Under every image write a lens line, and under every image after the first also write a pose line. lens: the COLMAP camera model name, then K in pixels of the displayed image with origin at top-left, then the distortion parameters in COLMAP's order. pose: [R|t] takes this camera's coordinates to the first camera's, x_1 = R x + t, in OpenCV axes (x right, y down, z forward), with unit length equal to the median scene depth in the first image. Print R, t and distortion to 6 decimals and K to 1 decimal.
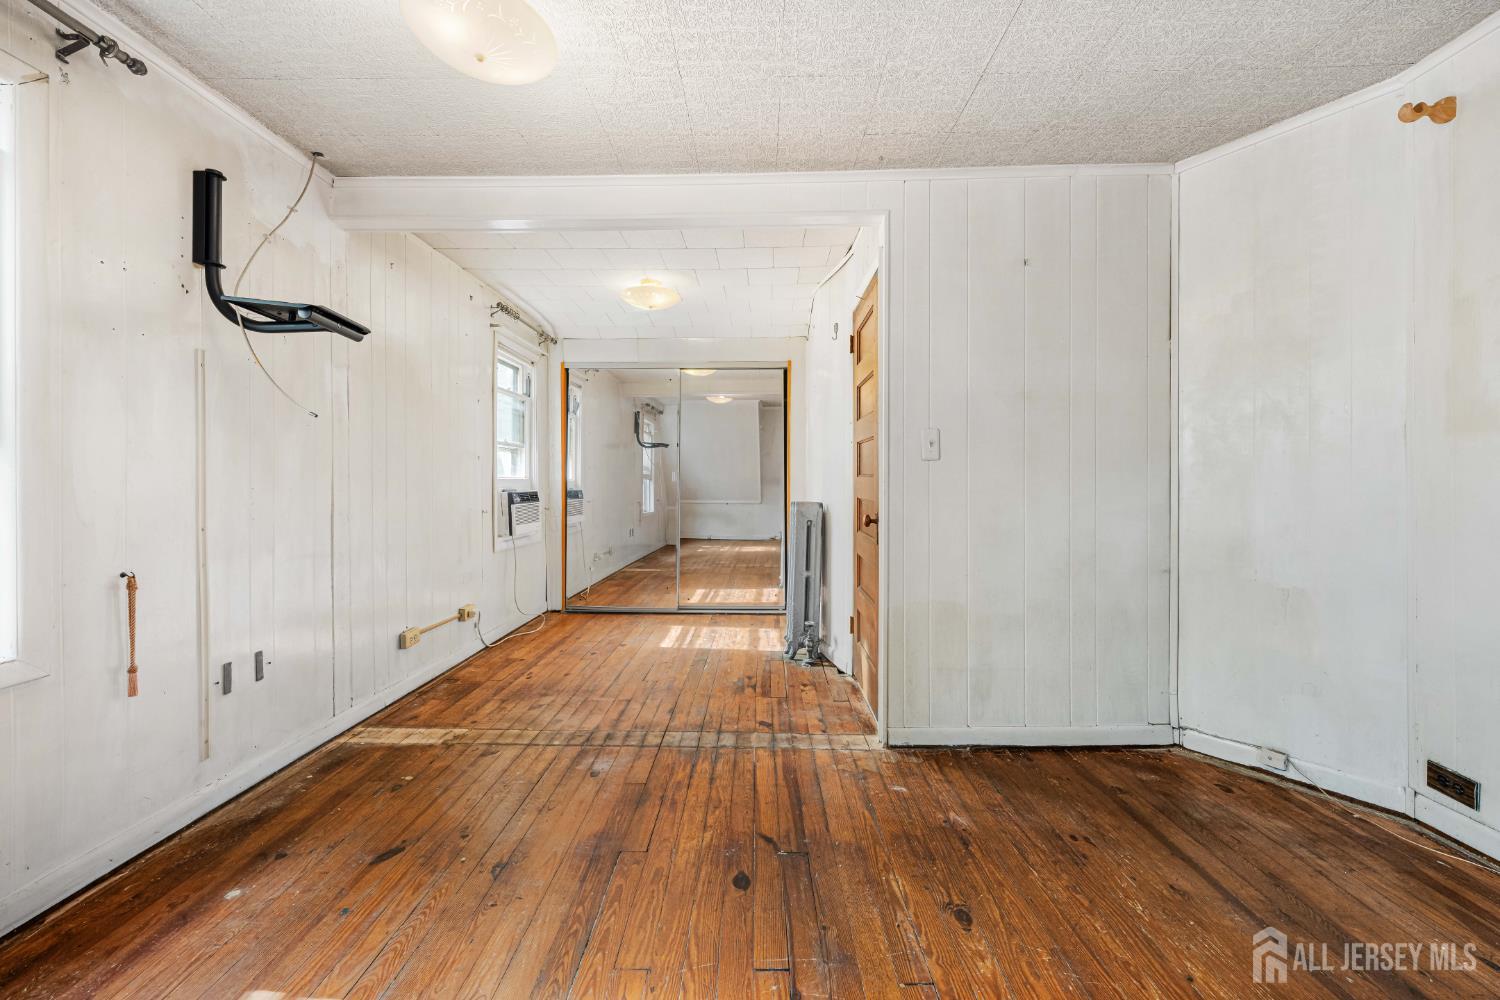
lens RADIAL K [[582.0, 0, 753.7], [0, 582.0, 498.3], [0, 0, 1]] dist [-0.001616, -0.000120]
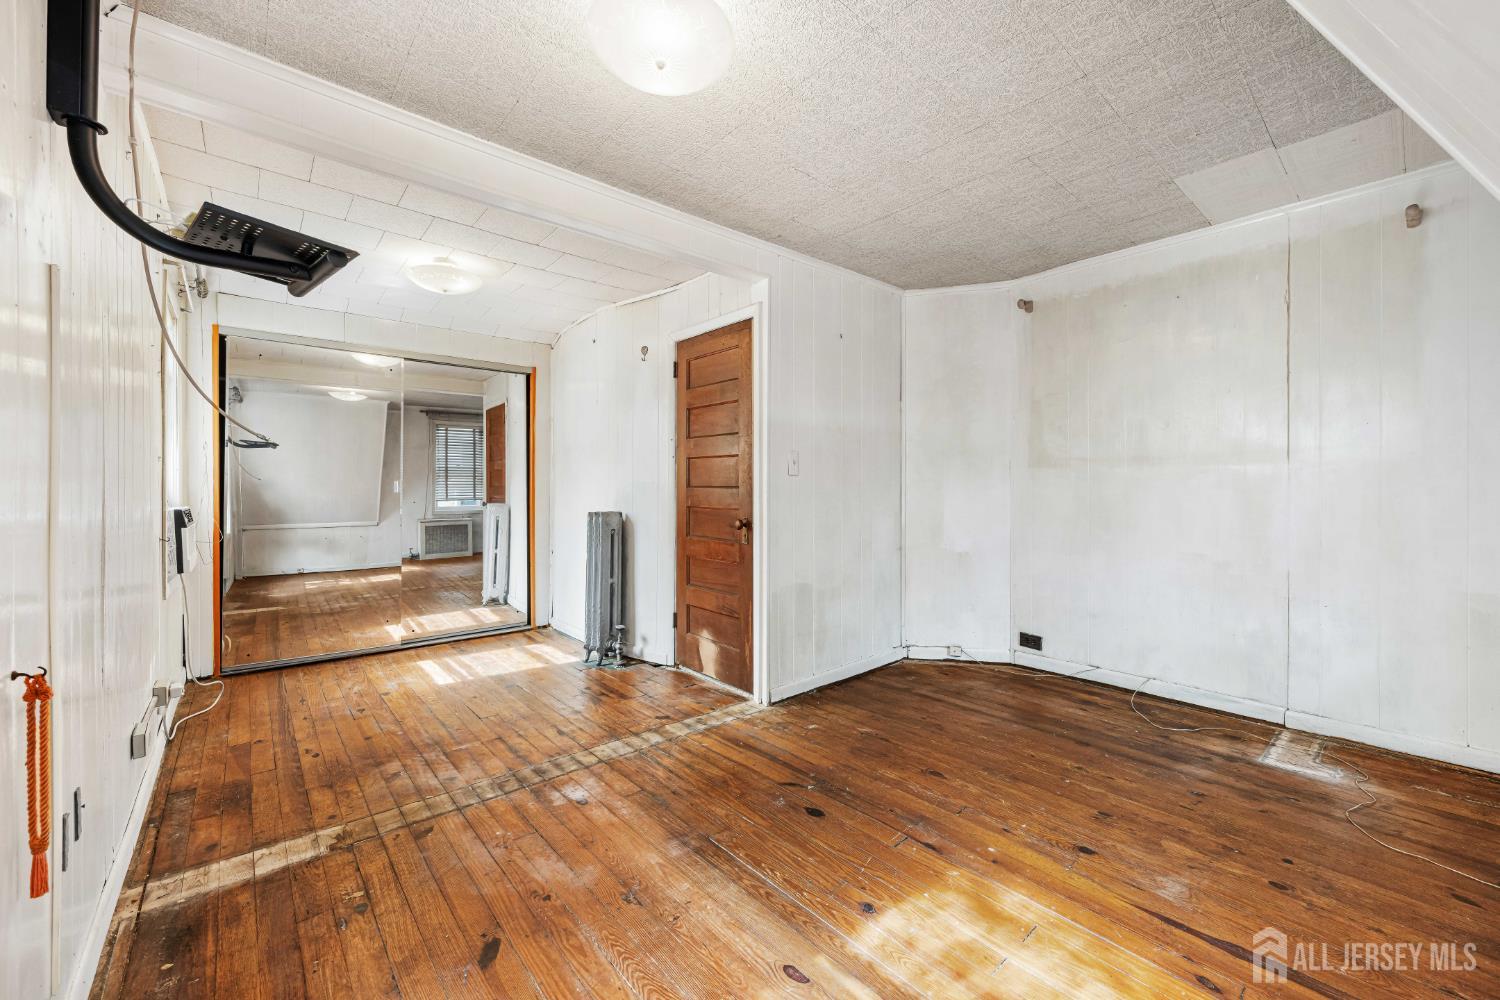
lens RADIAL K [[581.8, 0, 727.7], [0, 581.8, 508.0], [0, 0, 1]] dist [-0.001600, 0.000051]
pose [[0.755855, -0.022985, 0.654335, -0.636220], [0.021640, 0.999715, 0.010120, -0.009082], [-0.654381, 0.006511, 0.756137, 0.112605]]
